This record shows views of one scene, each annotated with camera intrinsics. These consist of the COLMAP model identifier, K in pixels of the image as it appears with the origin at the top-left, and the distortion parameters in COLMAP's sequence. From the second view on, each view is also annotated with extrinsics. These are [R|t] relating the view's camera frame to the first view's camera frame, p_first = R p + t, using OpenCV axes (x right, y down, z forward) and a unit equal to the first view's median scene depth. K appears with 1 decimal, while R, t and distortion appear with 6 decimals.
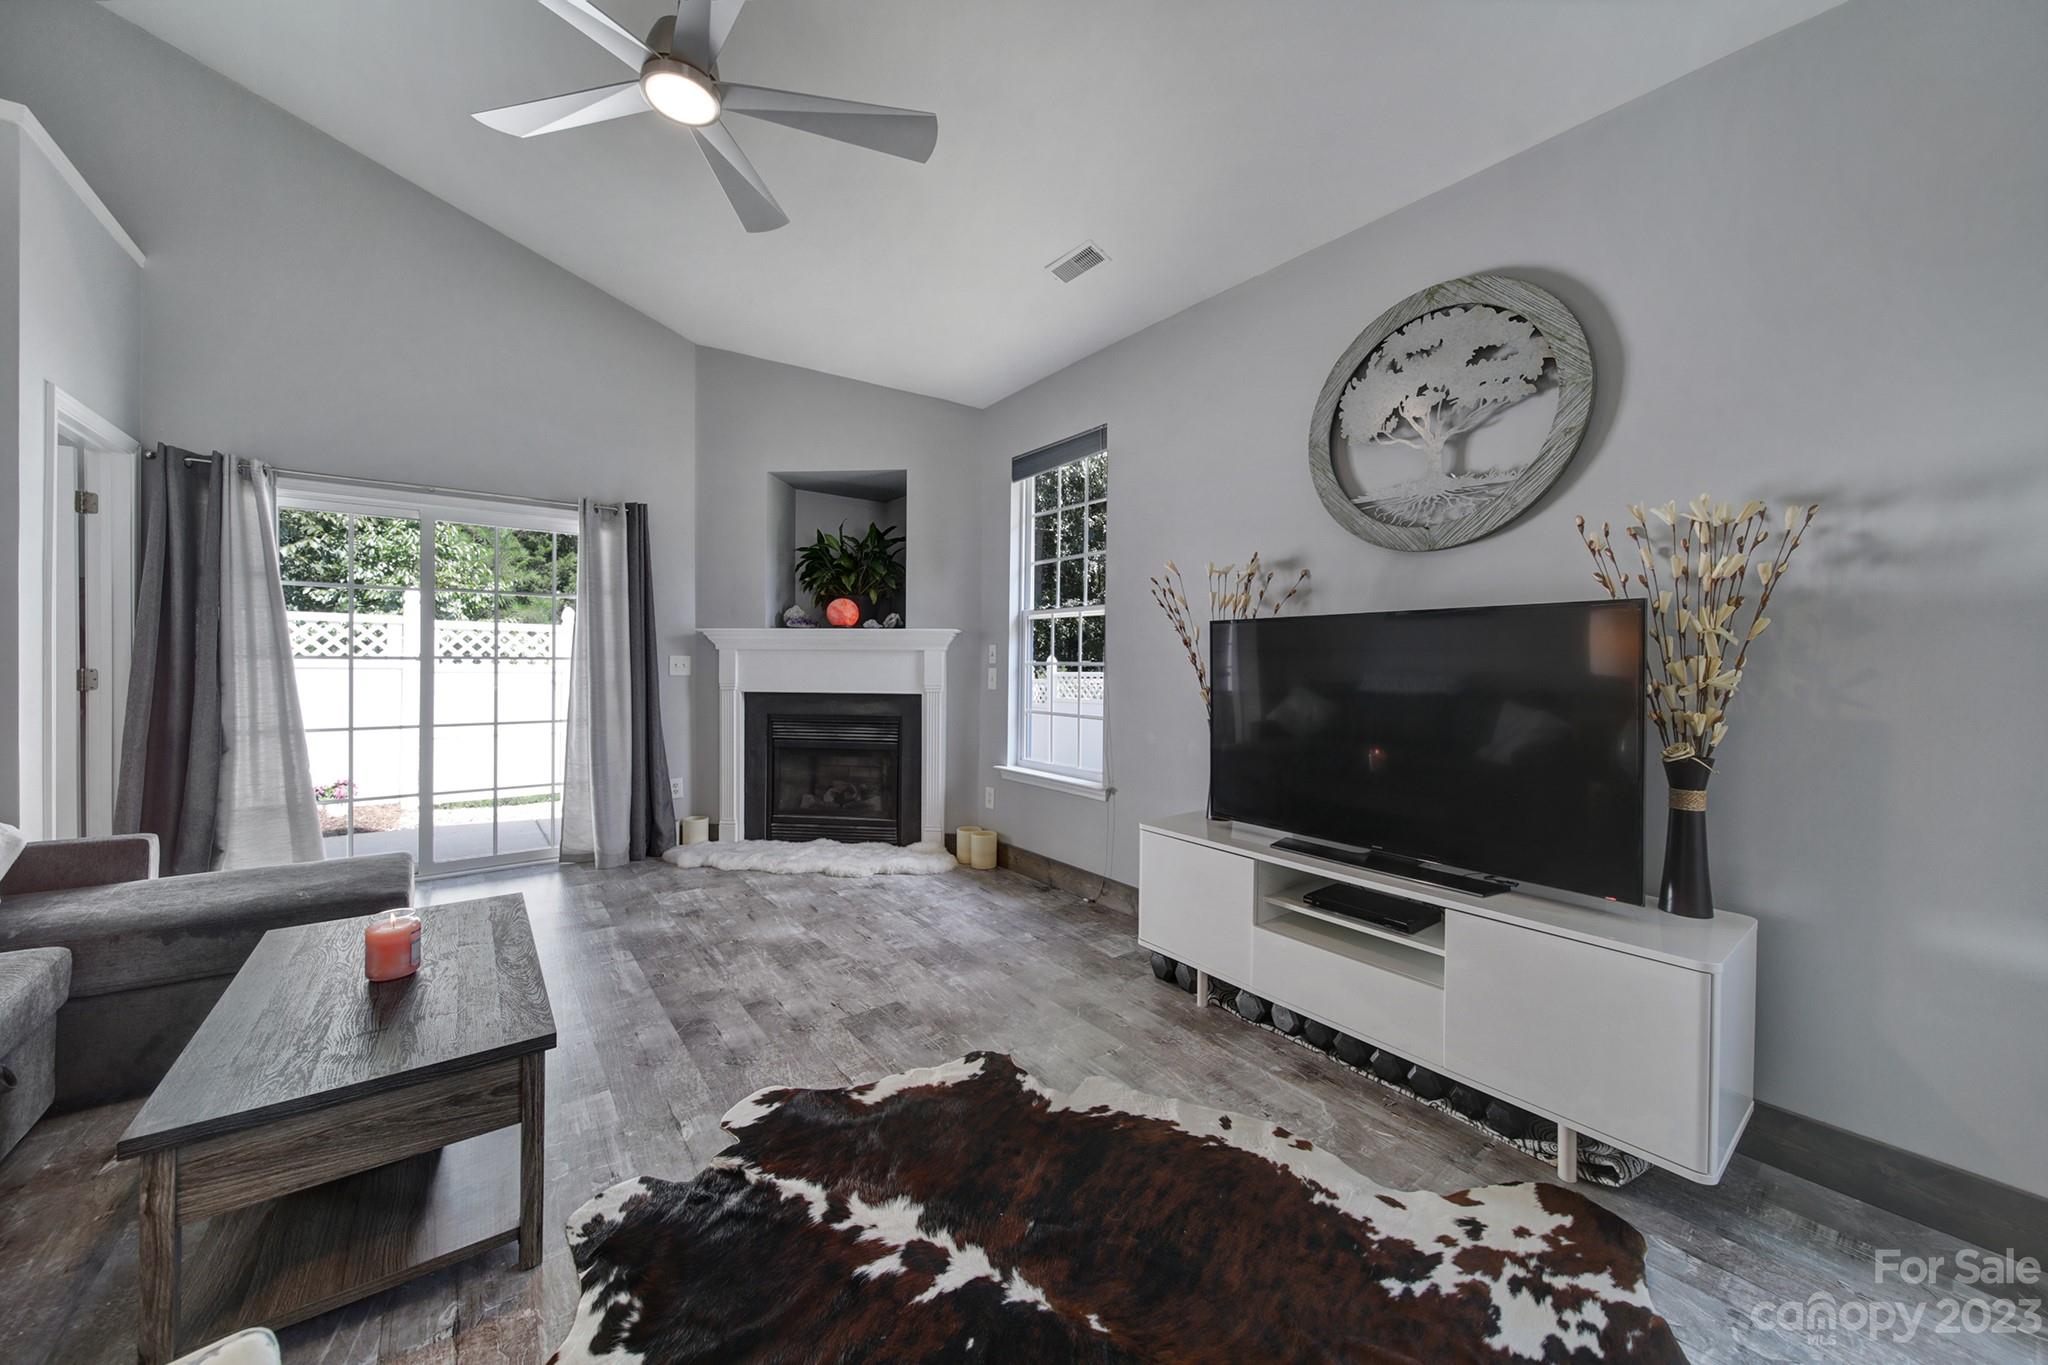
lens RADIAL K [[723.5, 0, 1024.6], [0, 723.5, 671.3], [0, 0, 1]] dist [-0.001460, -0.000750]
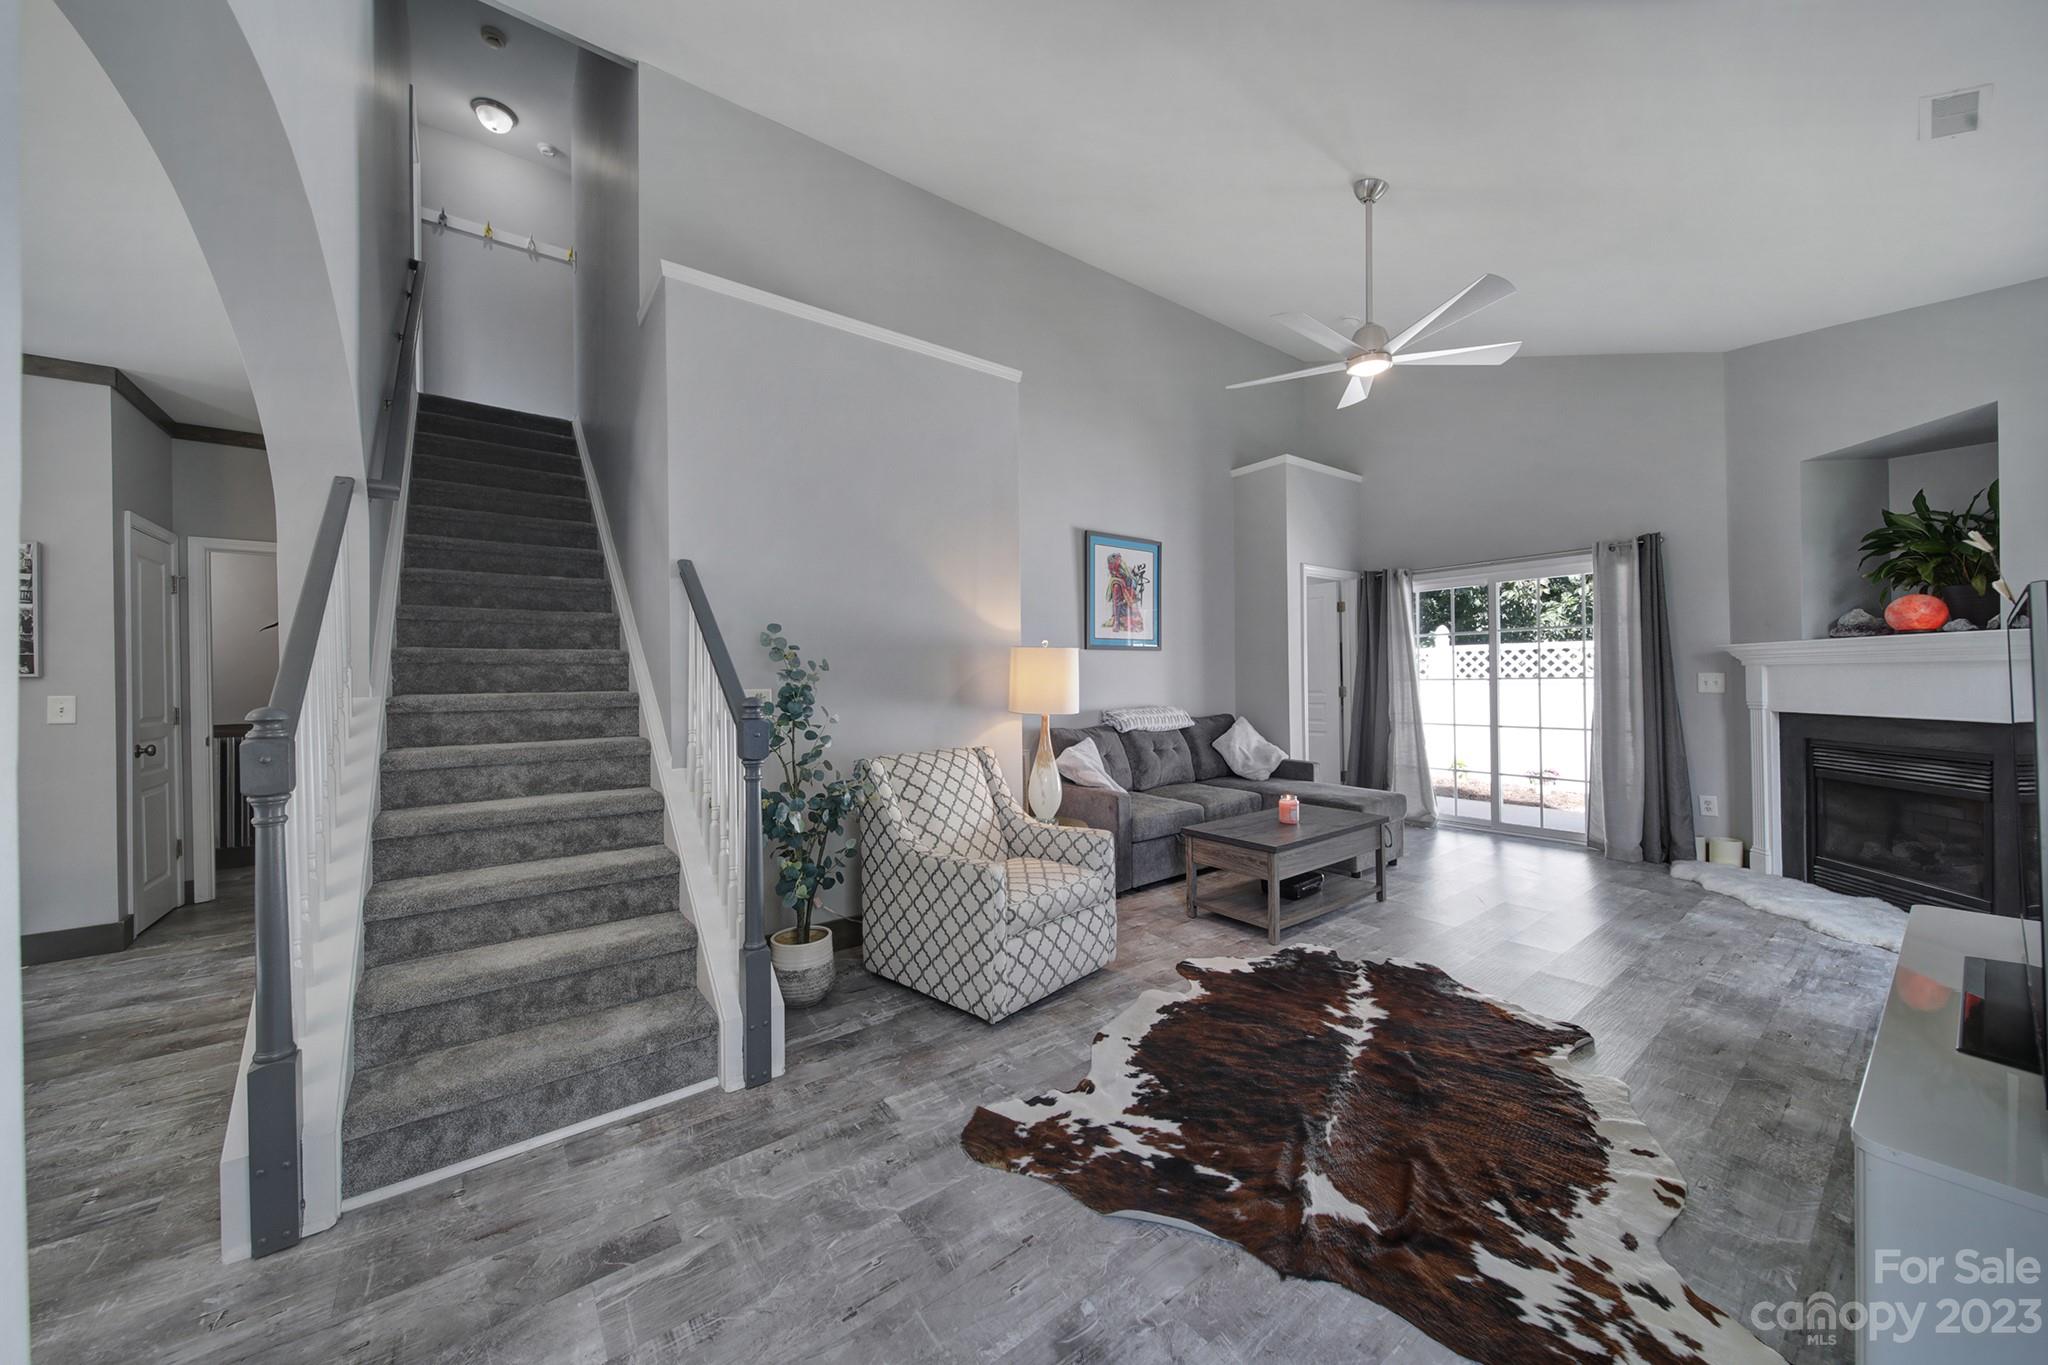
lens RADIAL K [[723.5, 0, 1026.1], [0, 723.5, 675.5], [0, 0, 1]] dist [-0.001460, -0.000750]
pose [[-0.008318, -0.011035, -0.999905, 1.077069], [0.002491, 0.999936, -0.011056, -0.017873], [0.999962, -0.002582, -0.008290, 0.137391]]
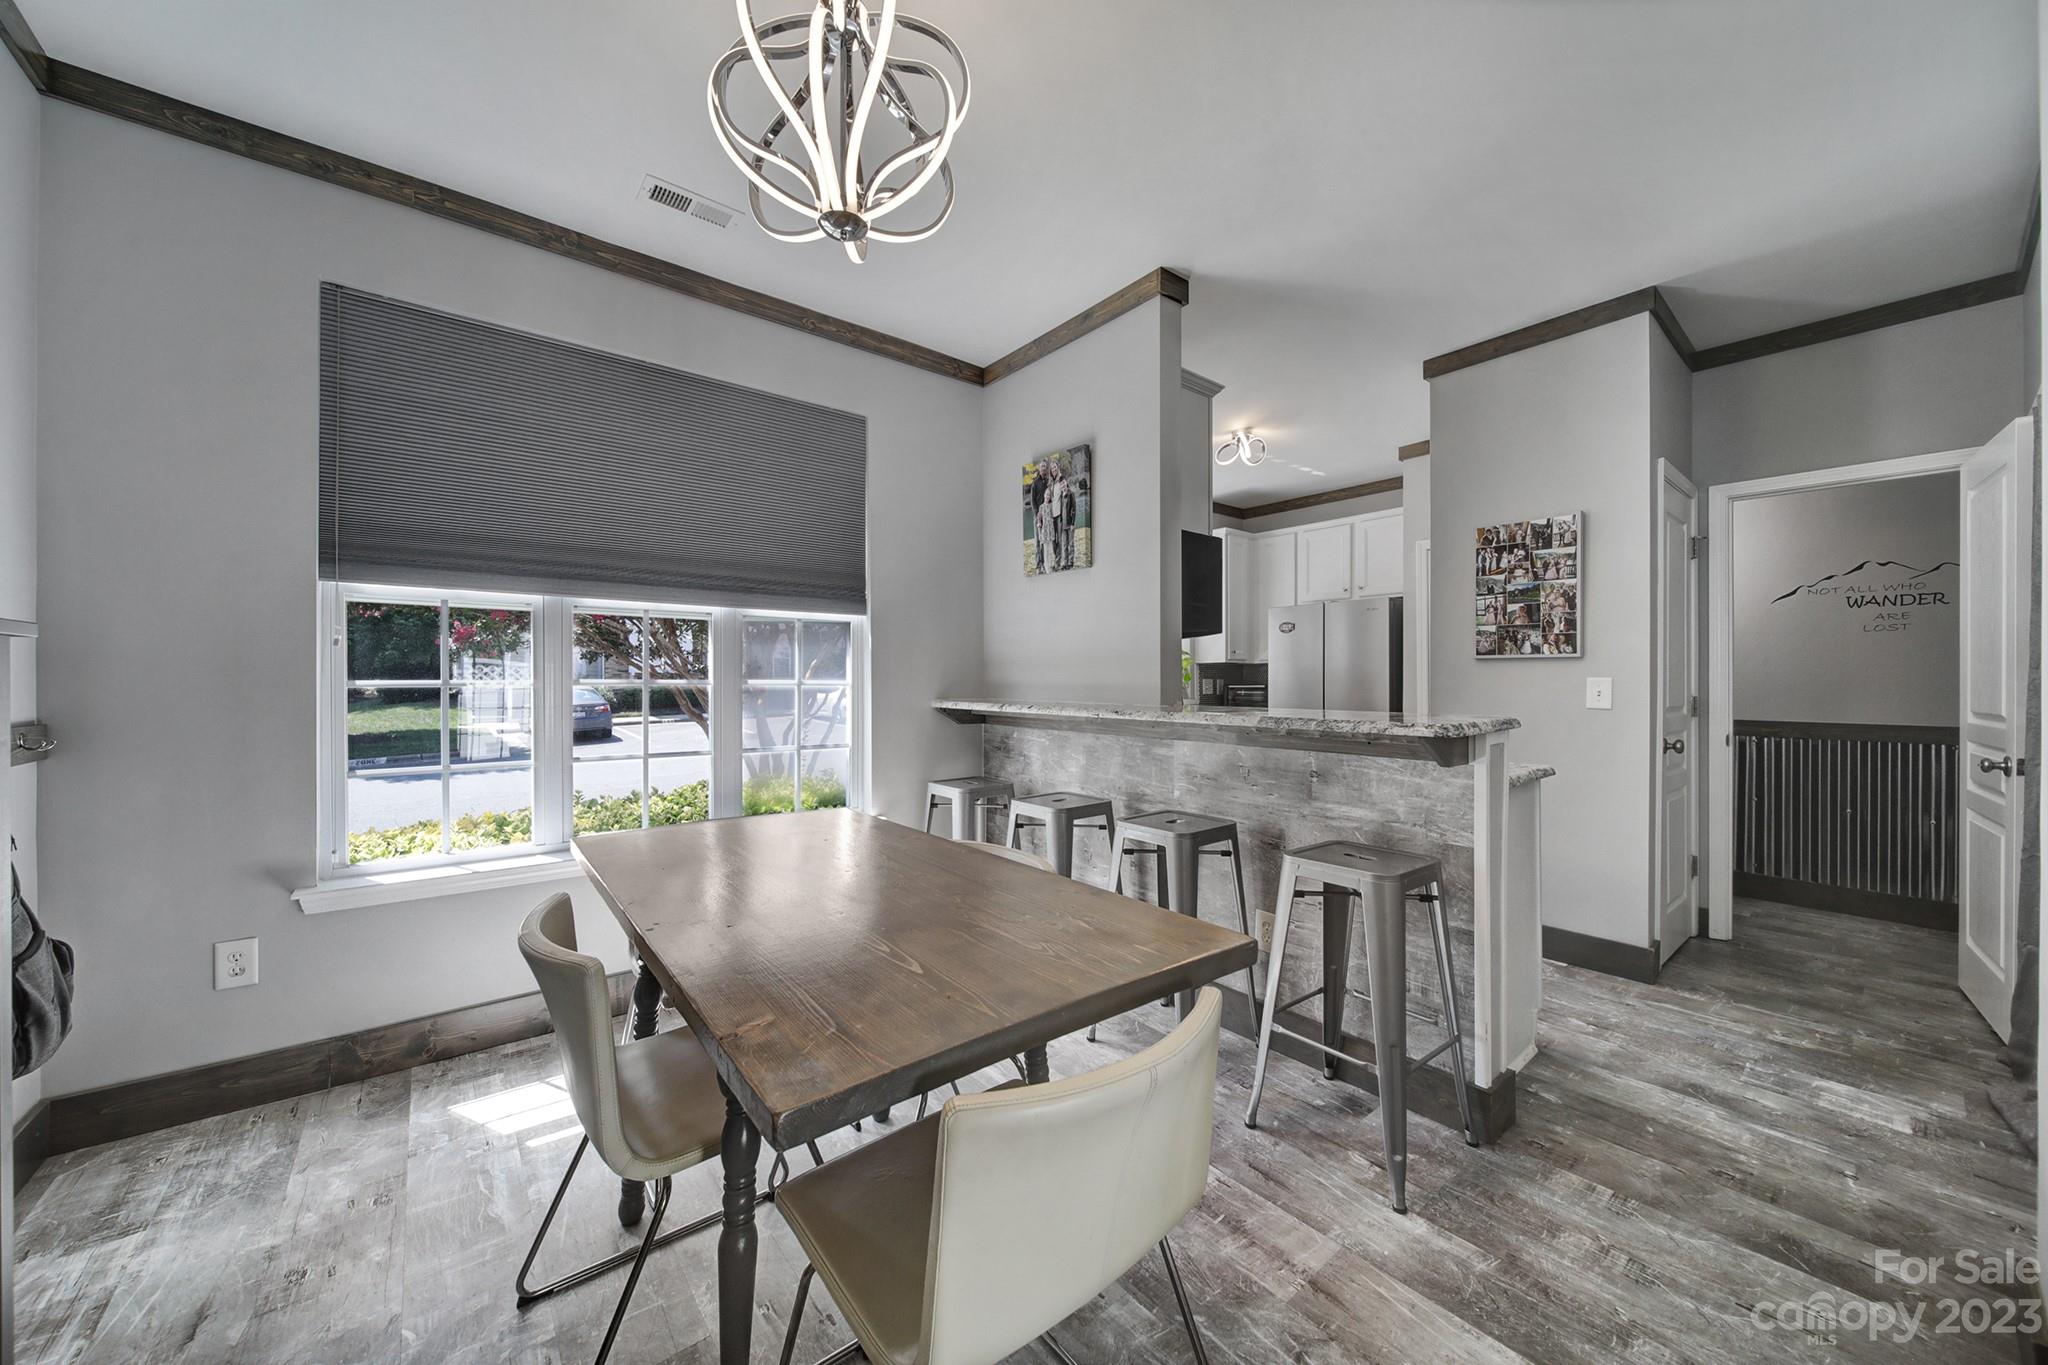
lens RADIAL K [[723.5, 0, 1022.1], [0, 723.5, 687.9], [0, 0, 1]] dist [-0.001460, -0.000750]
pose [[-0.999839, -0.010183, -0.014775, 0.686457], [-0.010440, 0.999794, 0.017425, 0.010564], [0.014594, 0.017576, -0.999739, -0.564837]]
